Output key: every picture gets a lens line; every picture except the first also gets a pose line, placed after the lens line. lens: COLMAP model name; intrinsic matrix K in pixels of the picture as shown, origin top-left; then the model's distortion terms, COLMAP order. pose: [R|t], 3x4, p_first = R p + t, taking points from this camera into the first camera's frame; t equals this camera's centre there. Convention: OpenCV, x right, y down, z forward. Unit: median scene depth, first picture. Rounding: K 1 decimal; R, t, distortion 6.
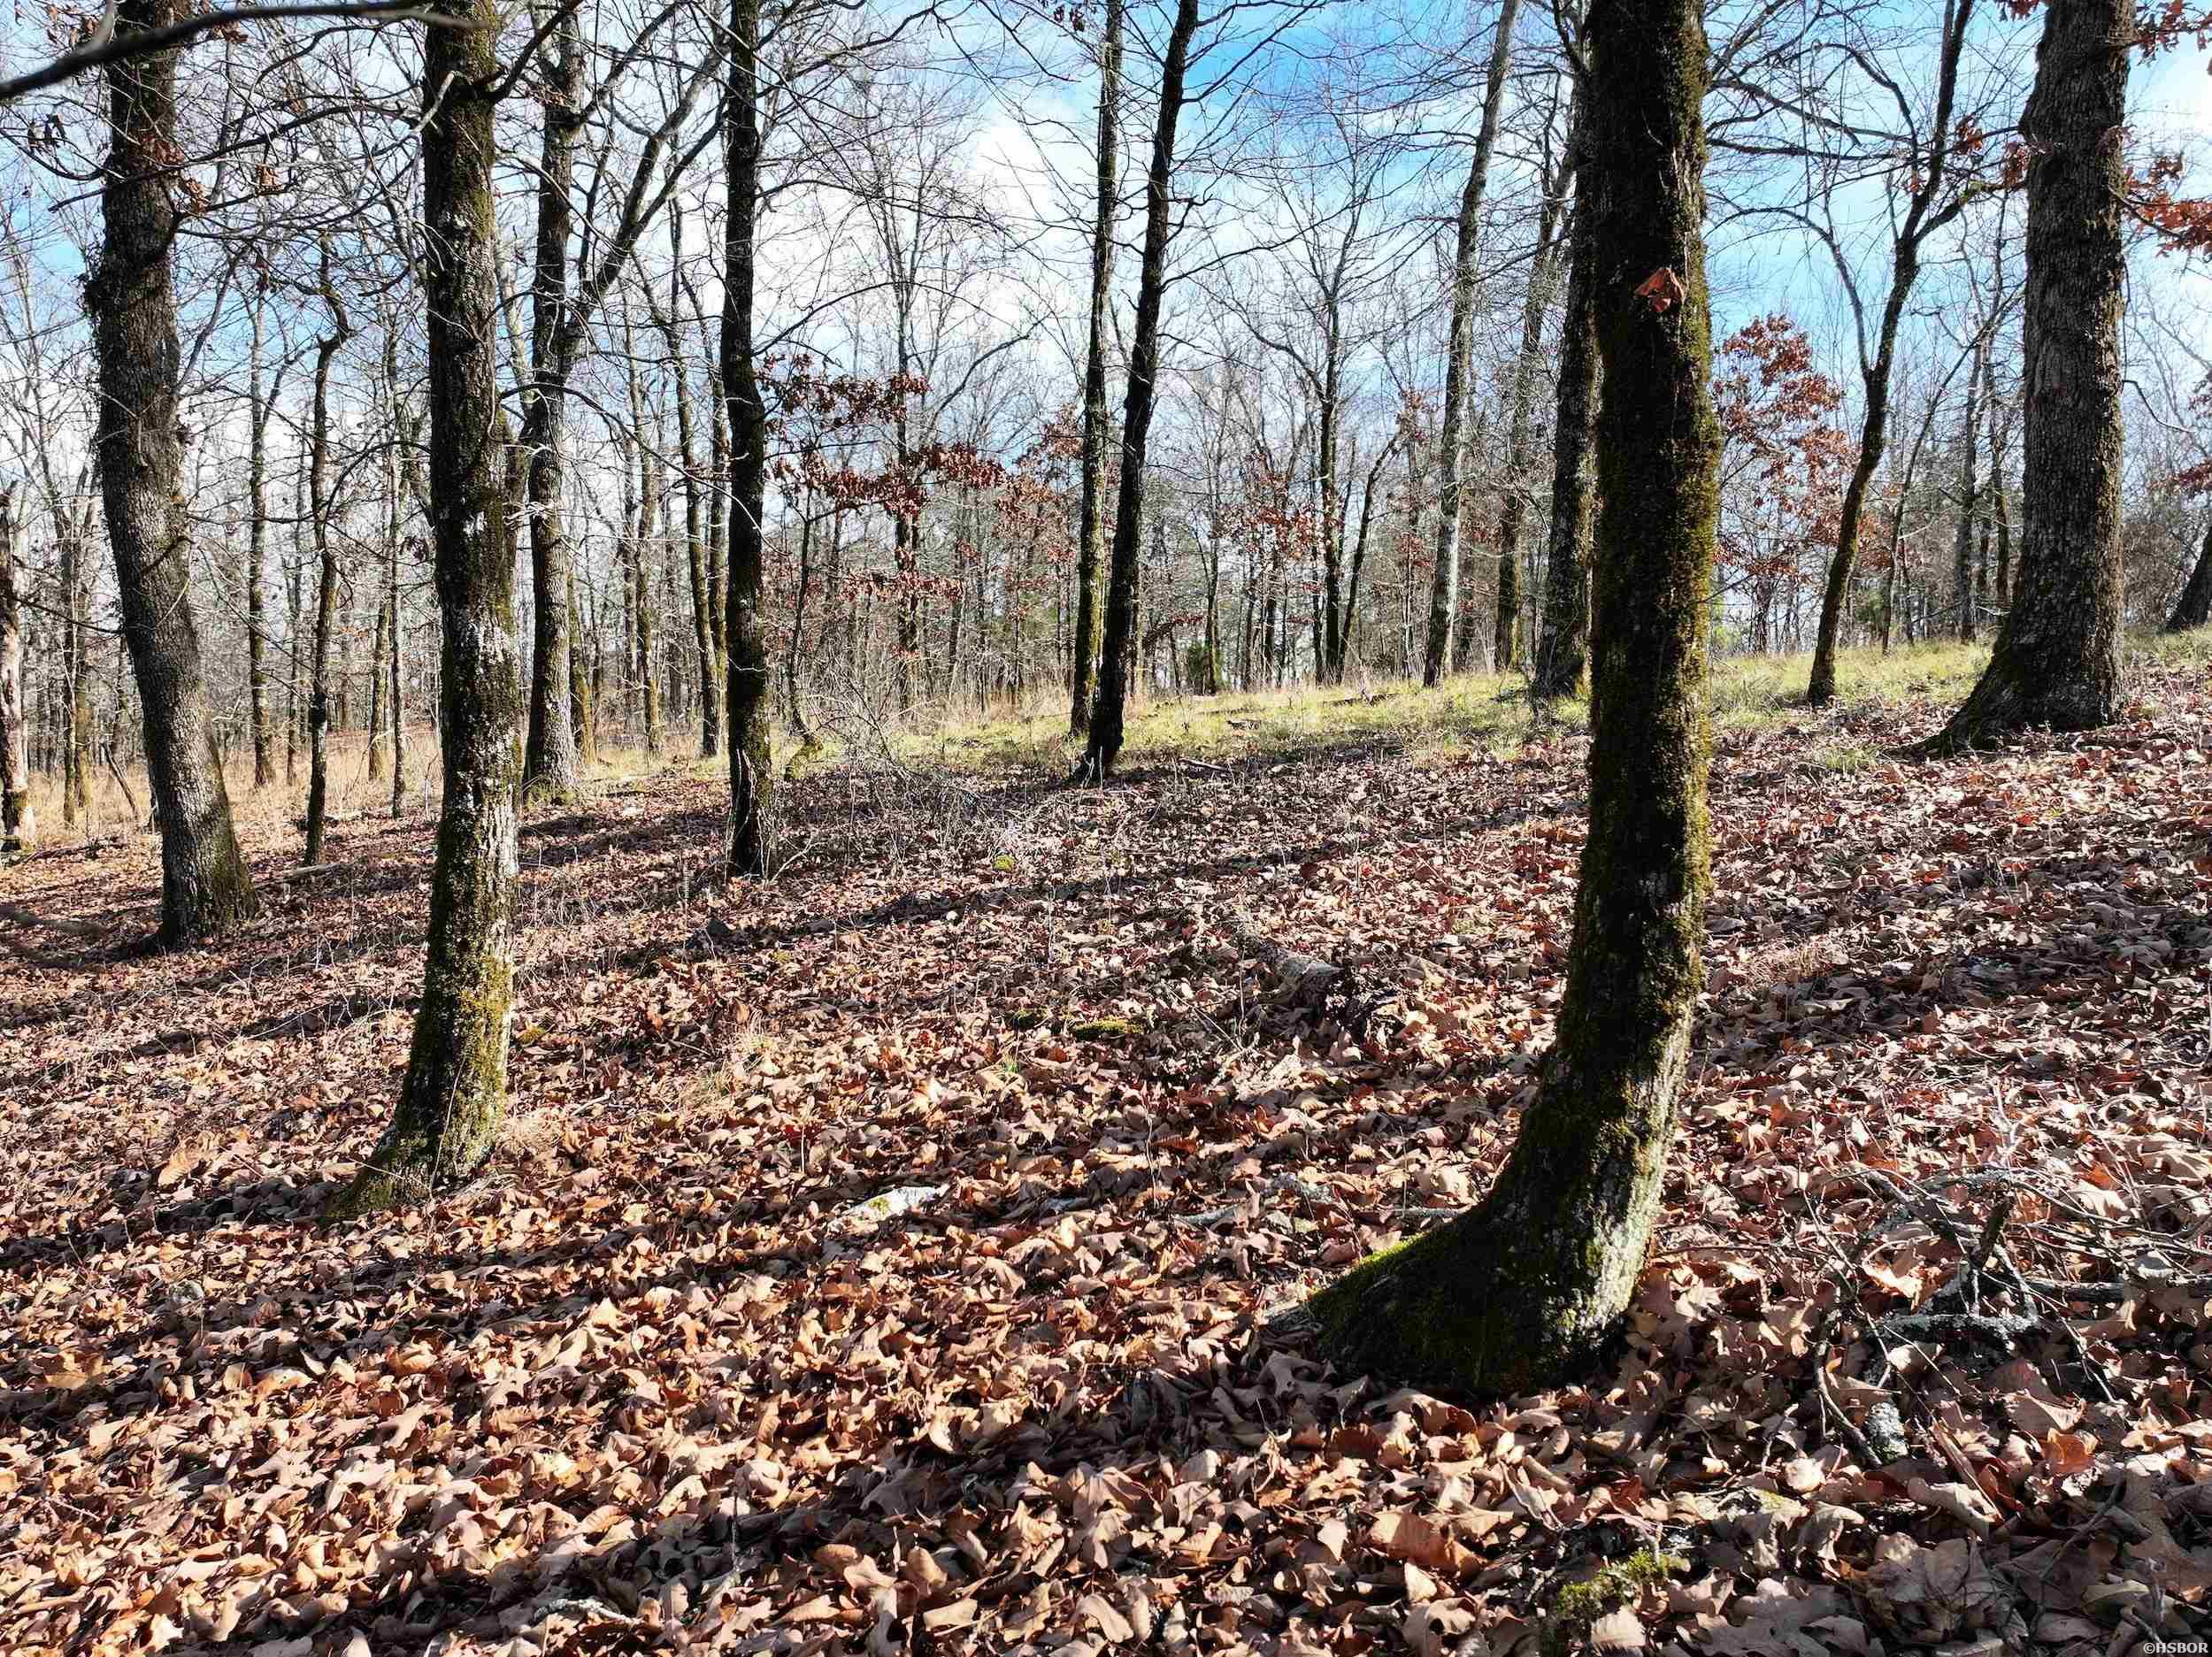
lens RADIAL K [[1746.1, 0, 1108.2], [0, 1746.1, 833.6], [0, 0, 1]] dist [-0.001326, 0.011428]
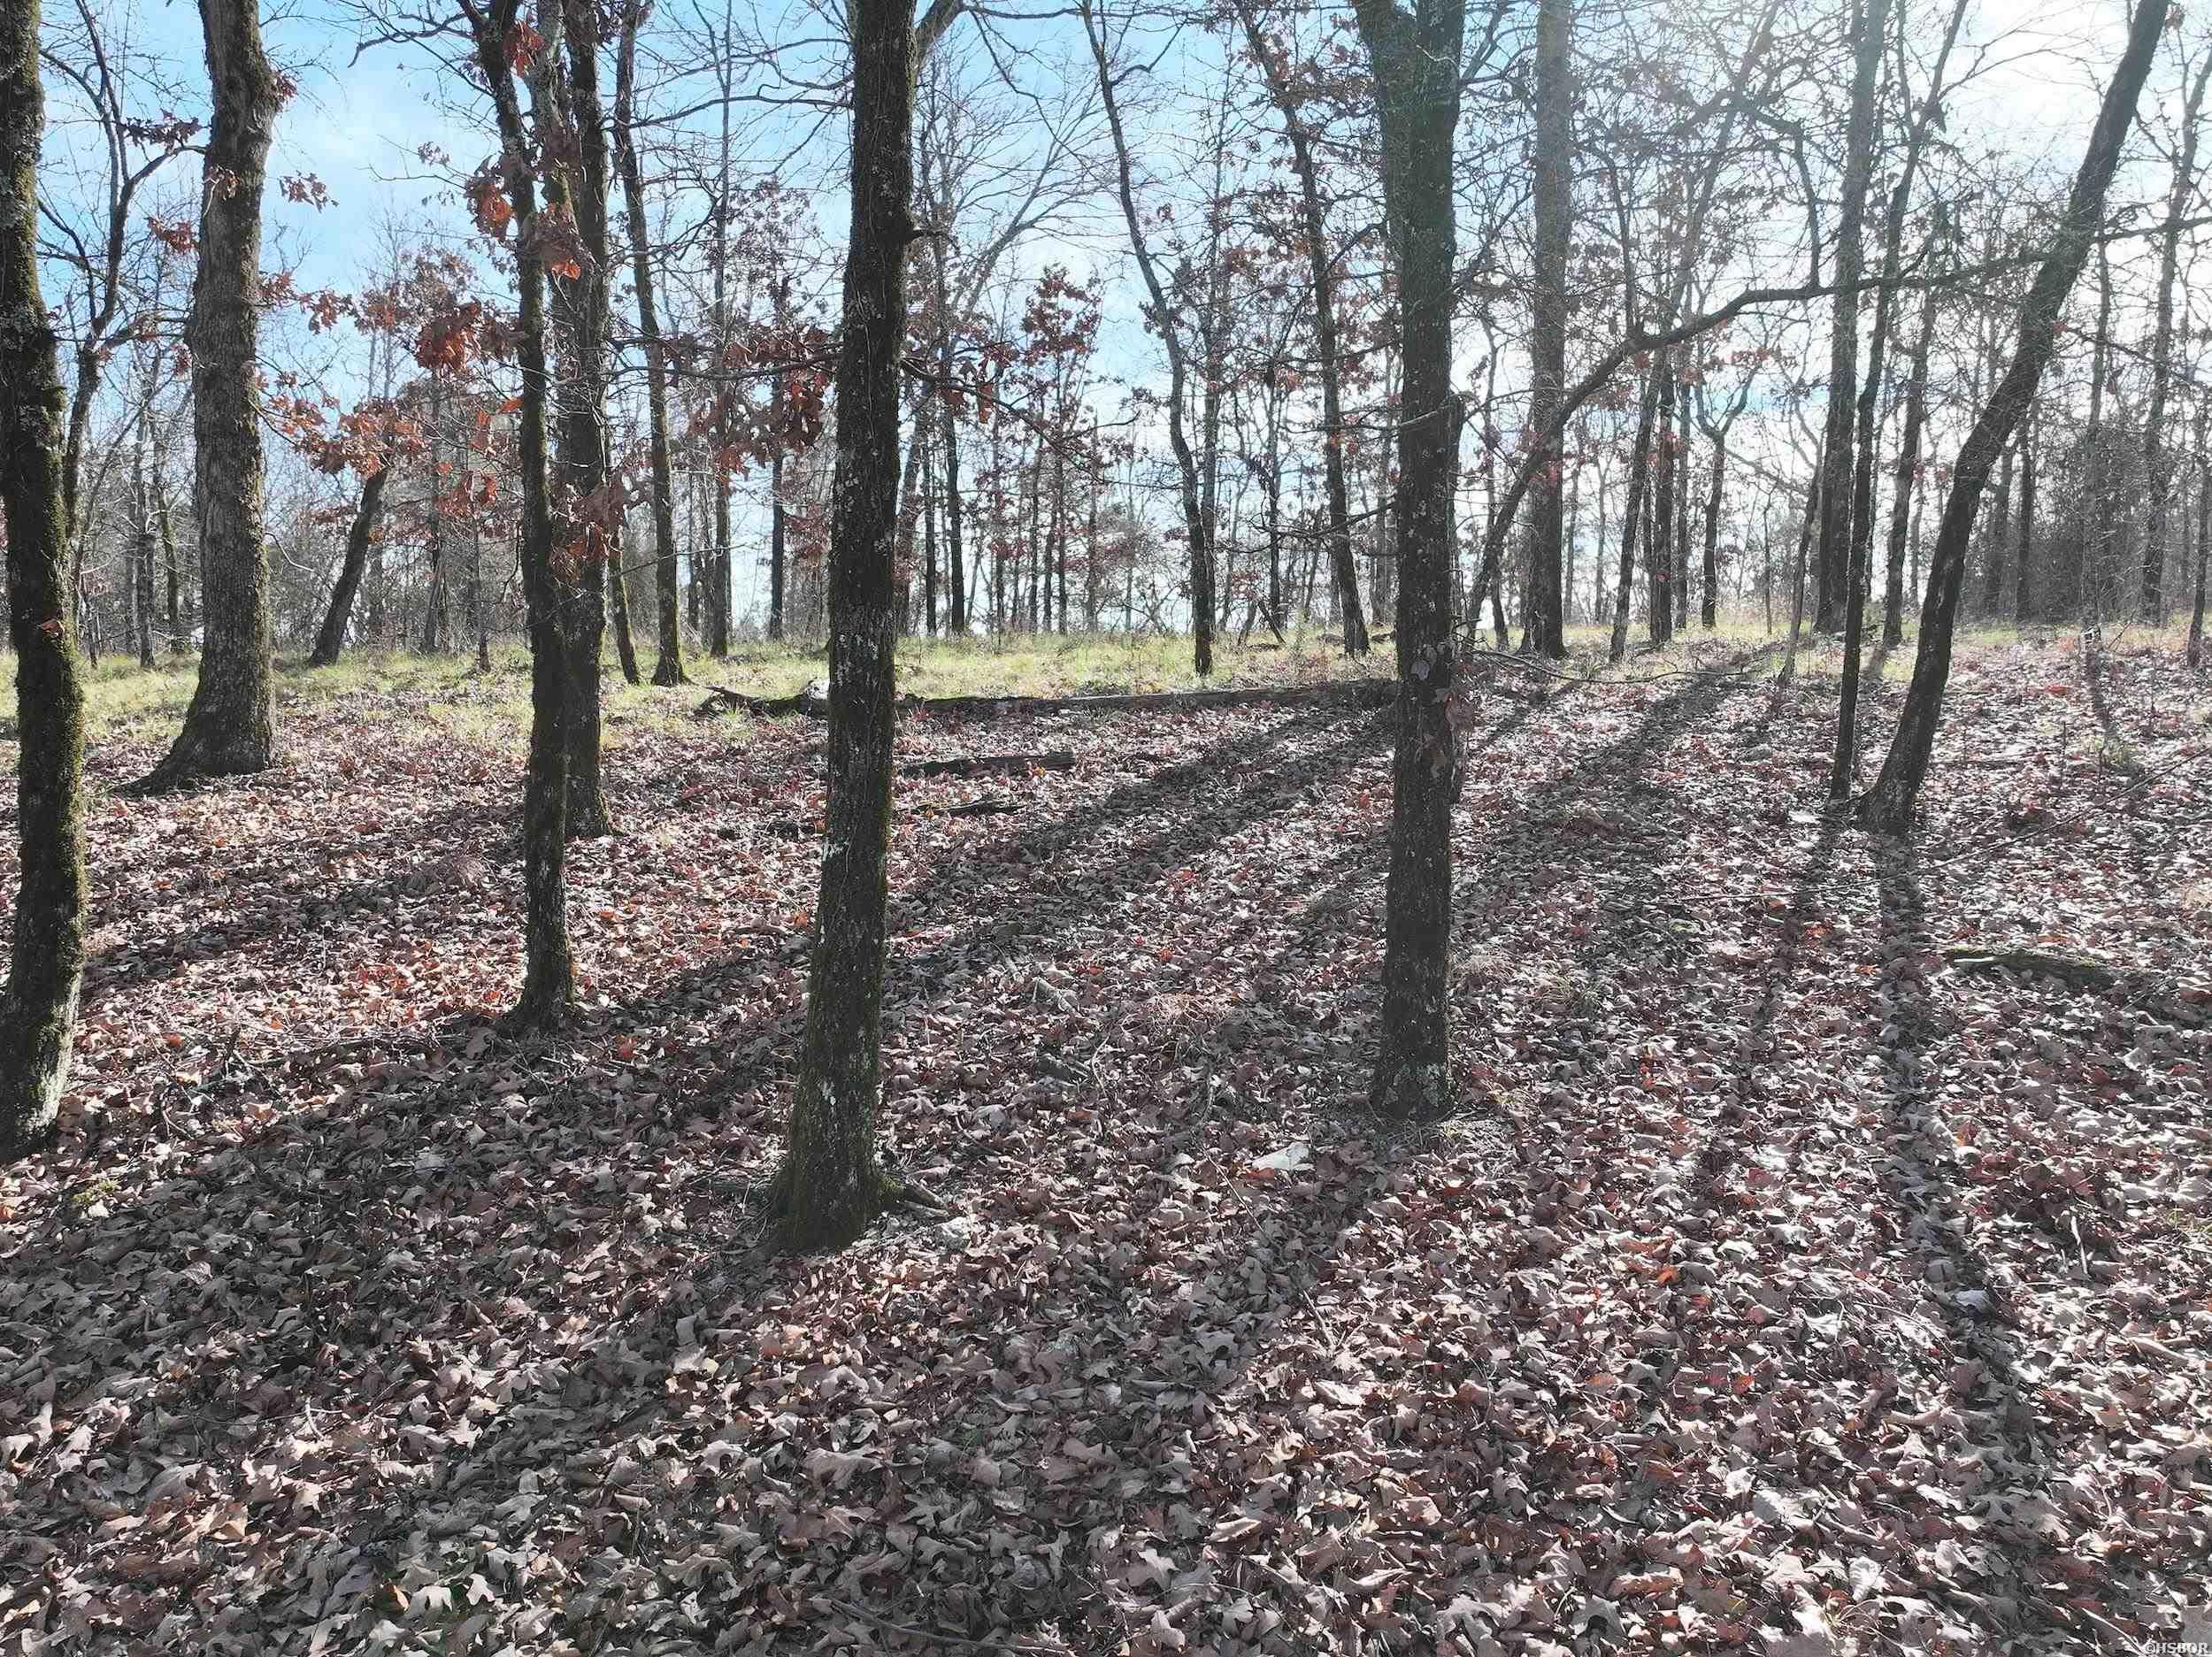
lens RADIAL K [[1746.1, 0, 1108.2], [0, 1746.1, 833.6], [0, 0, 1]] dist [-0.001326, 0.011428]
pose [[0.568800, -0.046786, 0.821144, -0.407279], [0.036955, 0.998826, 0.031311, -0.048036], [-0.821645, 0.012535, 0.569861, -0.722202]]
